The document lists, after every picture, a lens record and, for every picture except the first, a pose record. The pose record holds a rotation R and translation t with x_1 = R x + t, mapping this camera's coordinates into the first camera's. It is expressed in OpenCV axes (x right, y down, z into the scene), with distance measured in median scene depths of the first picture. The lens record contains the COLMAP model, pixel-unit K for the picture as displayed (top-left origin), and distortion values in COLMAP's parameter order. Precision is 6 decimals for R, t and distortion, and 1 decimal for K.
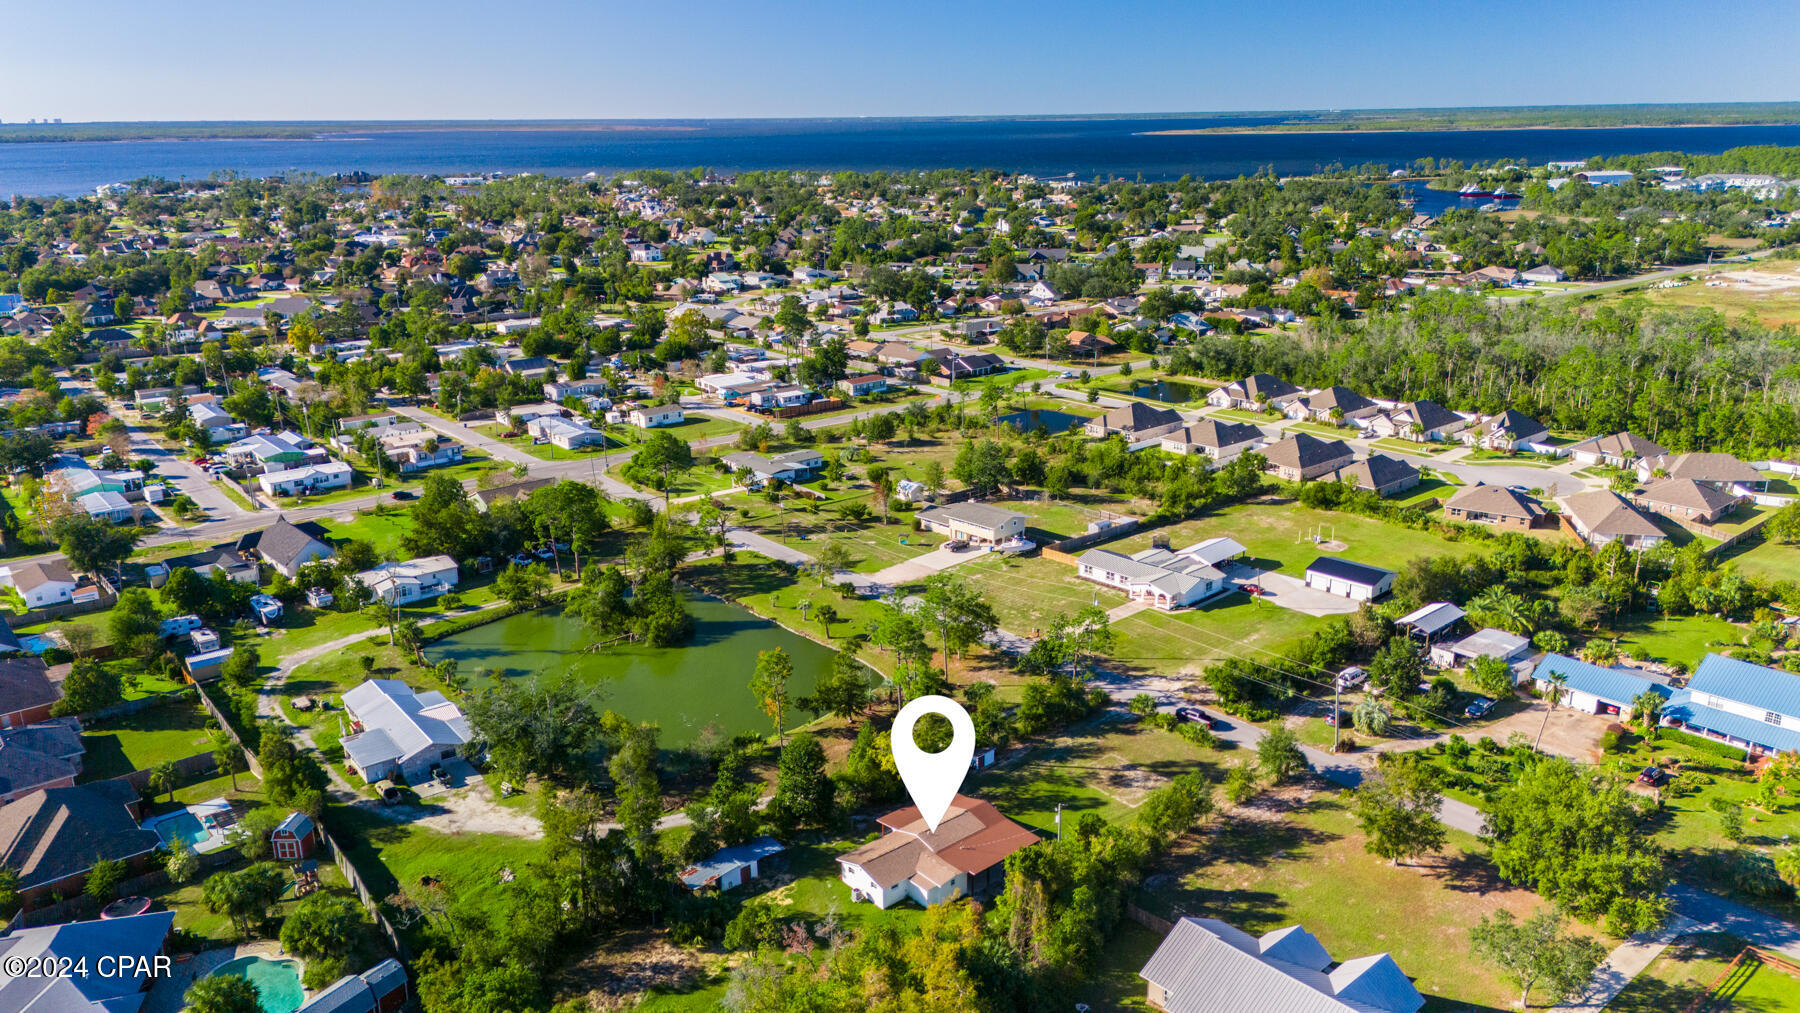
lens RADIAL K [[1308.4, 0, 900.0], [0, 1308.4, 506.5], [0, 0, 1]] dist [0.090873, -0.110354]
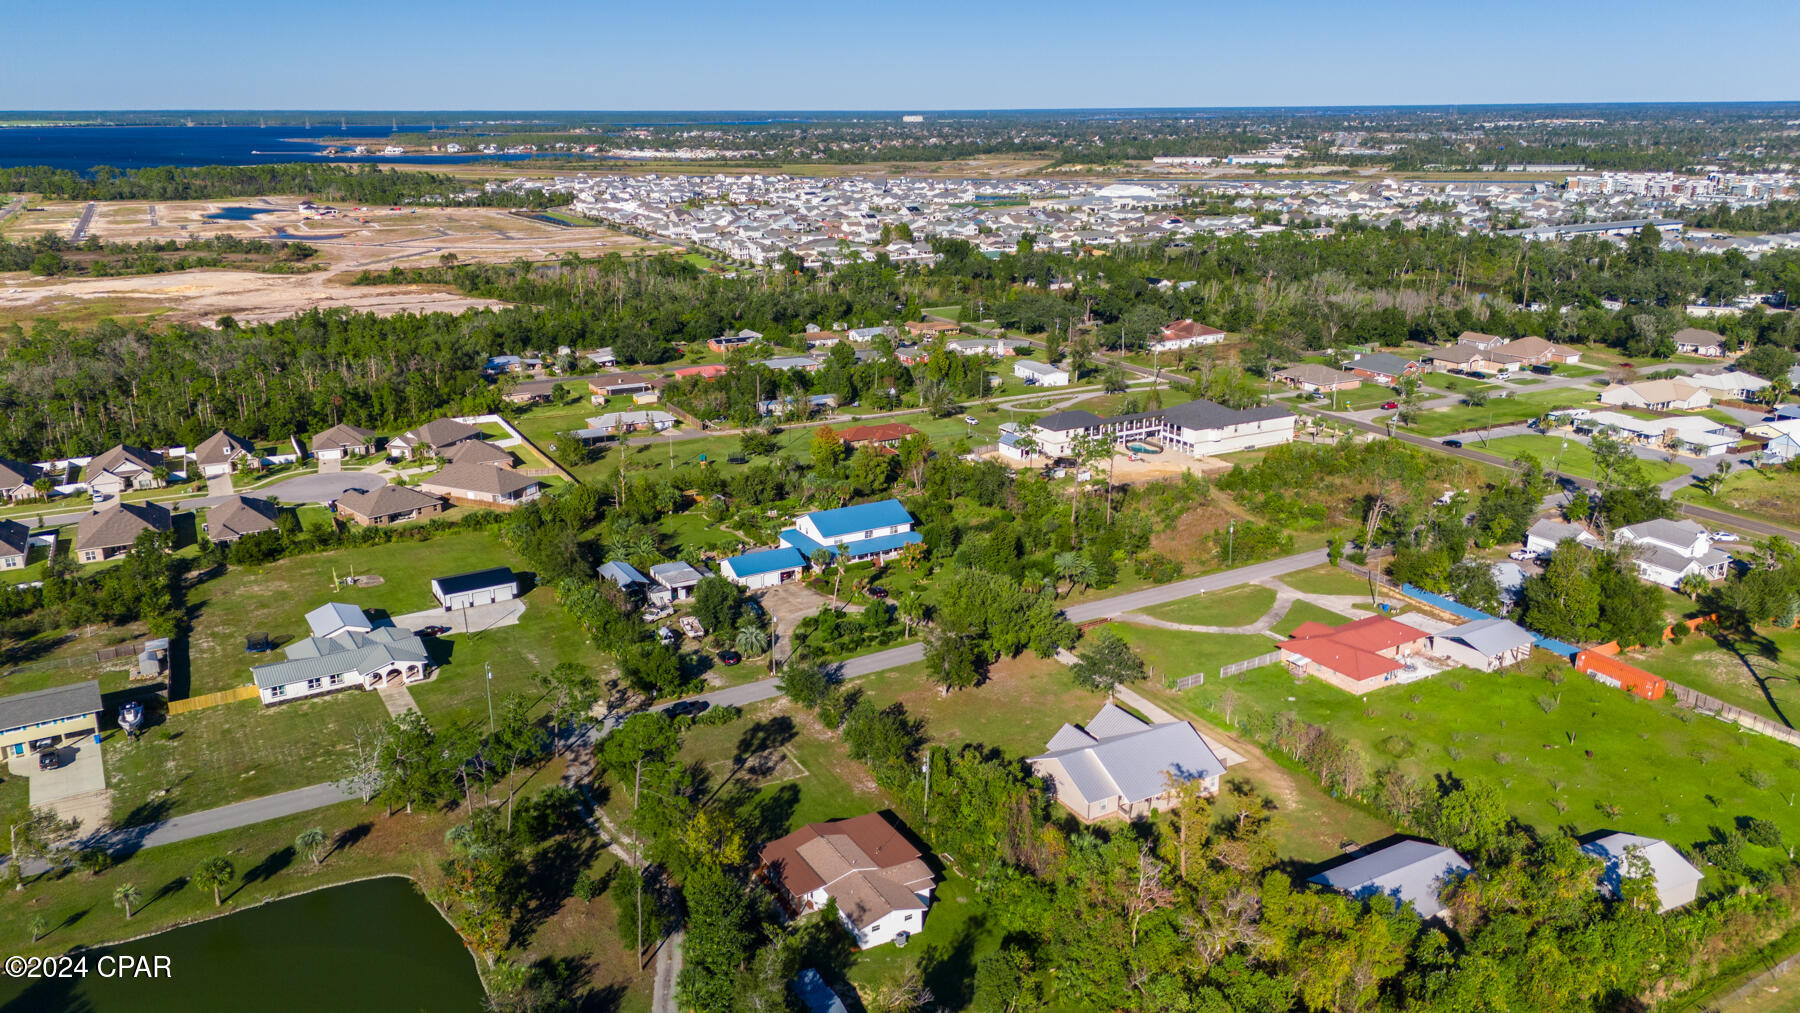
lens RADIAL K [[1308.4, 0, 900.0], [0, 1308.4, 506.5], [0, 0, 1]] dist [0.090873, -0.110354]
pose [[0.209120, -0.272806, 0.939066, -0.531664], [0.281483, 0.936448, 0.209362, -0.125872], [-0.936502, 0.220549, 0.272621, 0.419820]]
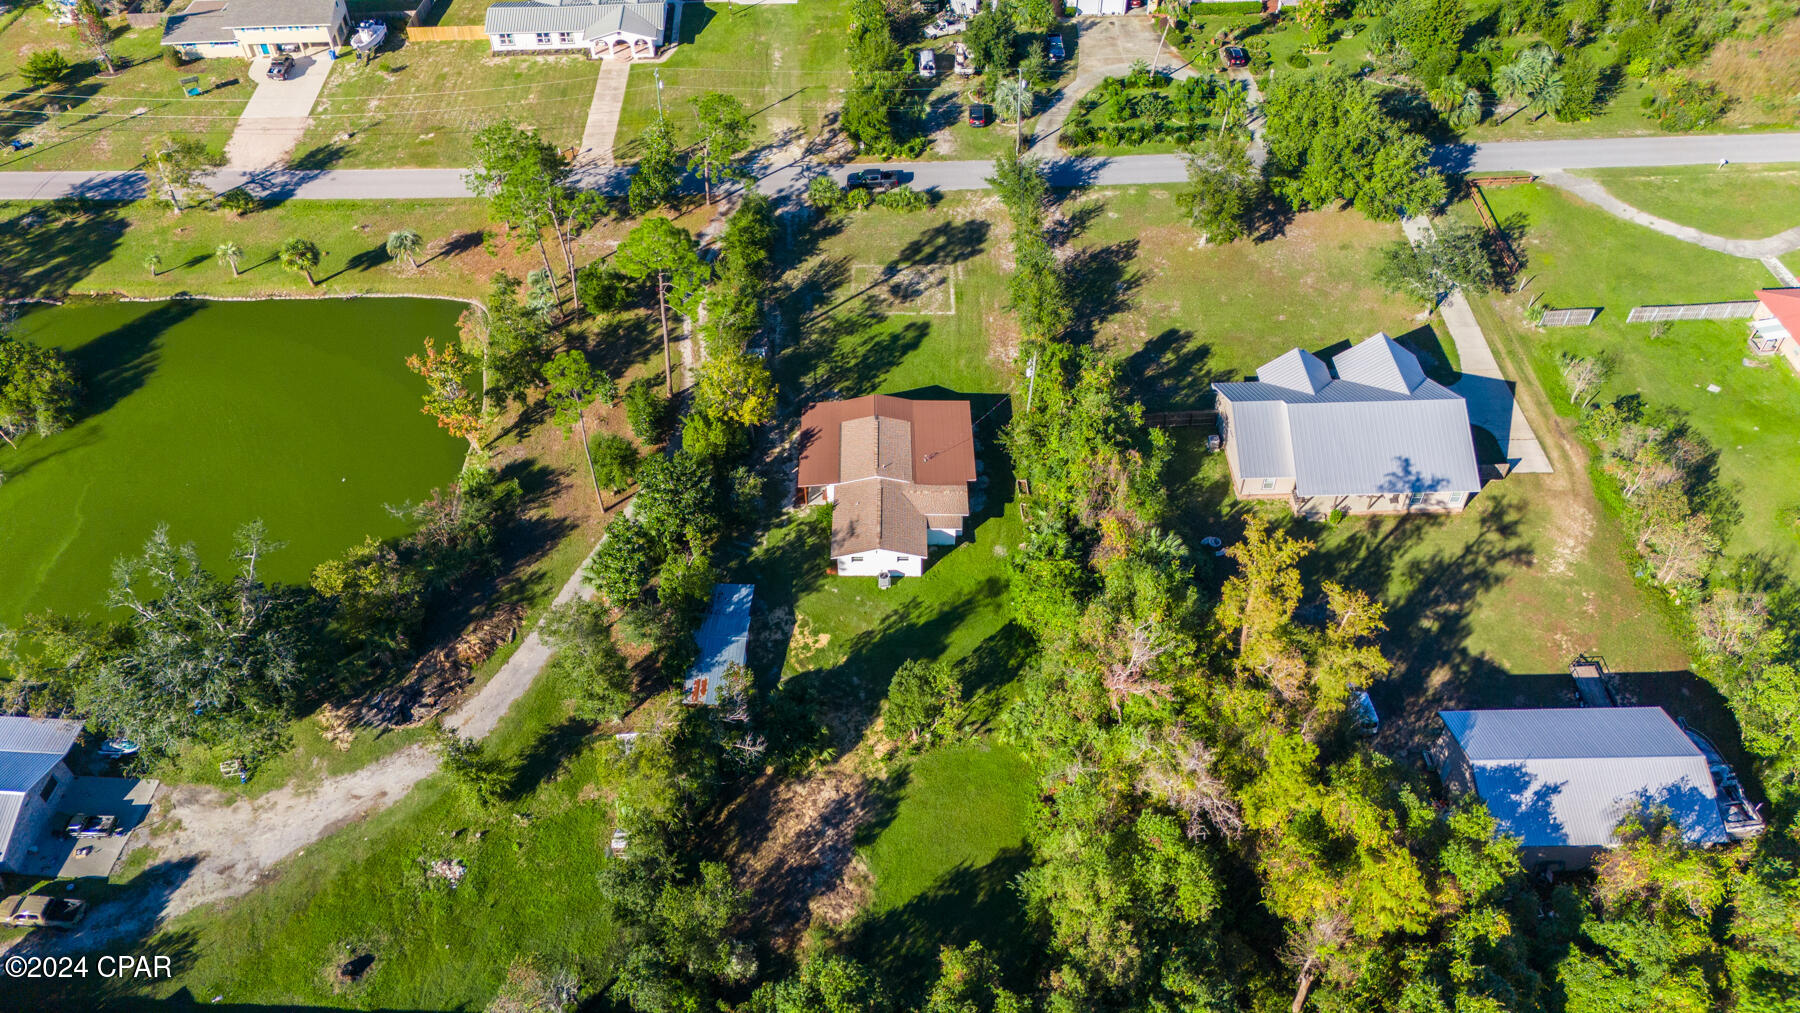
lens RADIAL K [[1308.4, 0, 900.0], [0, 1308.4, 506.5], [0, 0, 1]] dist [0.090873, -0.110354]
pose [[0.653010, -0.535891, 0.535162, -0.260805], [0.218619, 0.809925, 0.544267, -0.099861], [-0.725109, -0.238416, 0.646046, 0.316724]]
